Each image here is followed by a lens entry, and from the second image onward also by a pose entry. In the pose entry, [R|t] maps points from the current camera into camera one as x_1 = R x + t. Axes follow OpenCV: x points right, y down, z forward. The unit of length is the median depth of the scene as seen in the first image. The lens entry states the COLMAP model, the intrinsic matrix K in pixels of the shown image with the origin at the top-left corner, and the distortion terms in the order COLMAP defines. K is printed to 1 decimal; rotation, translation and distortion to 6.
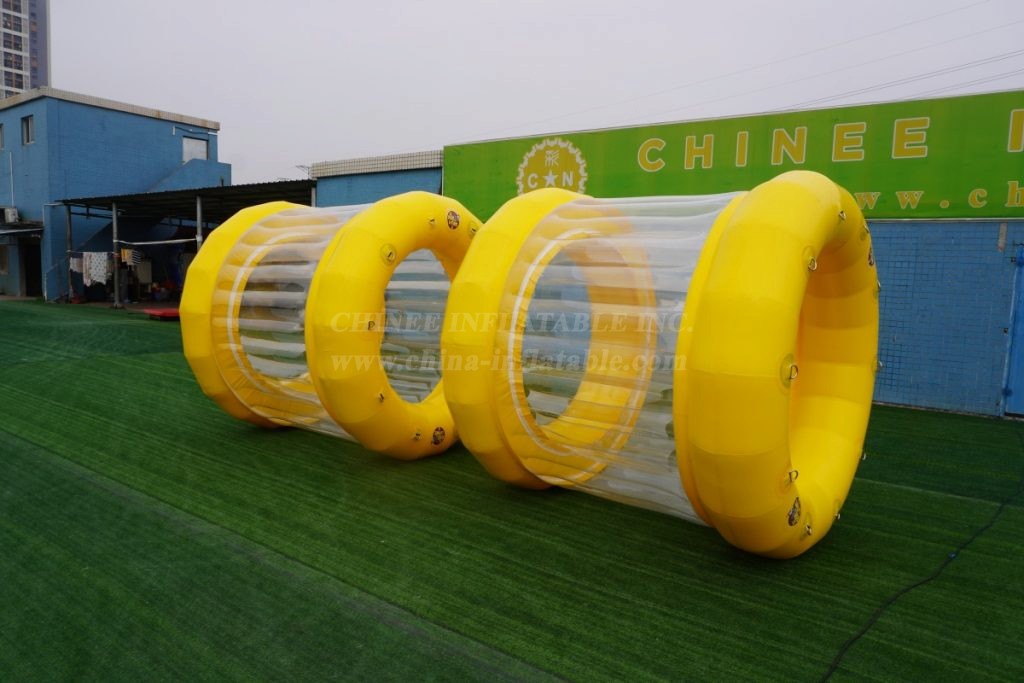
lens RADIAL K [[684.4, 0, 510.3], [0, 684.4, 341.6], [0, 0, 1]] dist [-0.039295, 0.023771]
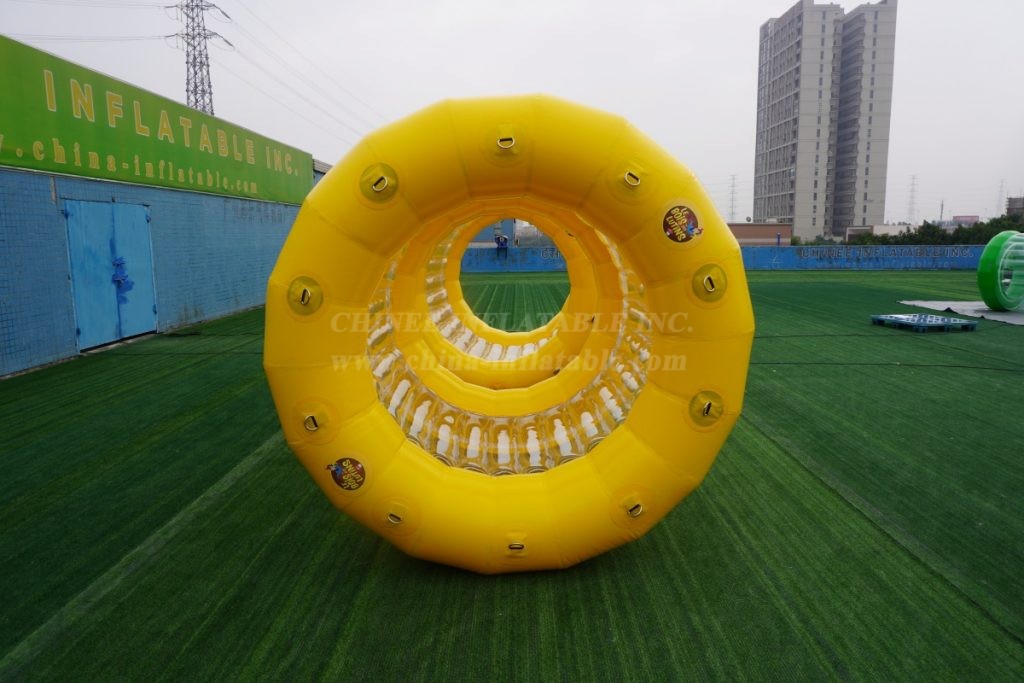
lens RADIAL K [[684.4, 0, 504.6], [0, 684.4, 347.1], [0, 0, 1]] dist [-0.039295, 0.023771]
pose [[-0.569966, -0.163327, 0.805272, -0.810676], [0.074827, 0.965655, 0.248818, -0.178968], [-0.818254, 0.202074, -0.538169, 1.456630]]
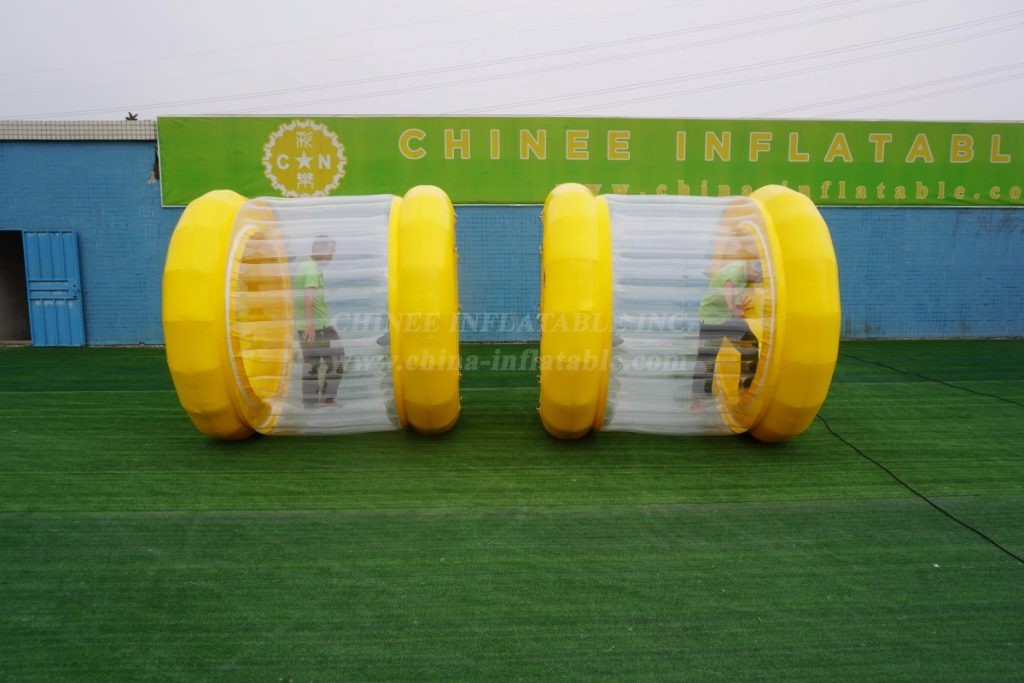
lens RADIAL K [[684.4, 0, 509.2], [0, 684.4, 339.9], [0, 0, 1]] dist [-0.039295, 0.023771]
pose [[0.788058, -0.115353, 0.604697, -0.677879], [0.093596, 0.993319, 0.067511, -0.035502], [-0.608444, 0.003395, 0.793590, 0.062502]]
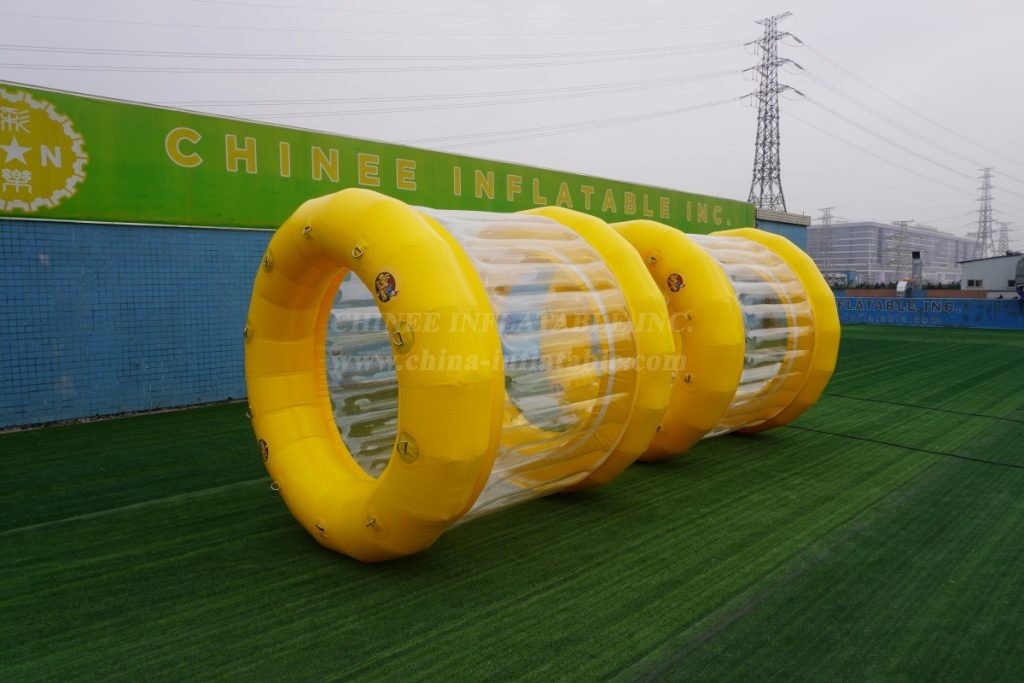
lens RADIAL K [[684.4, 0, 508.2], [0, 684.4, 339.1], [0, 0, 1]] dist [-0.039295, 0.023771]
pose [[0.182046, -0.116484, 0.976366, -1.037400], [0.115202, 0.988647, 0.096470, -0.133104], [-0.976518, 0.094917, 0.193398, 0.854558]]
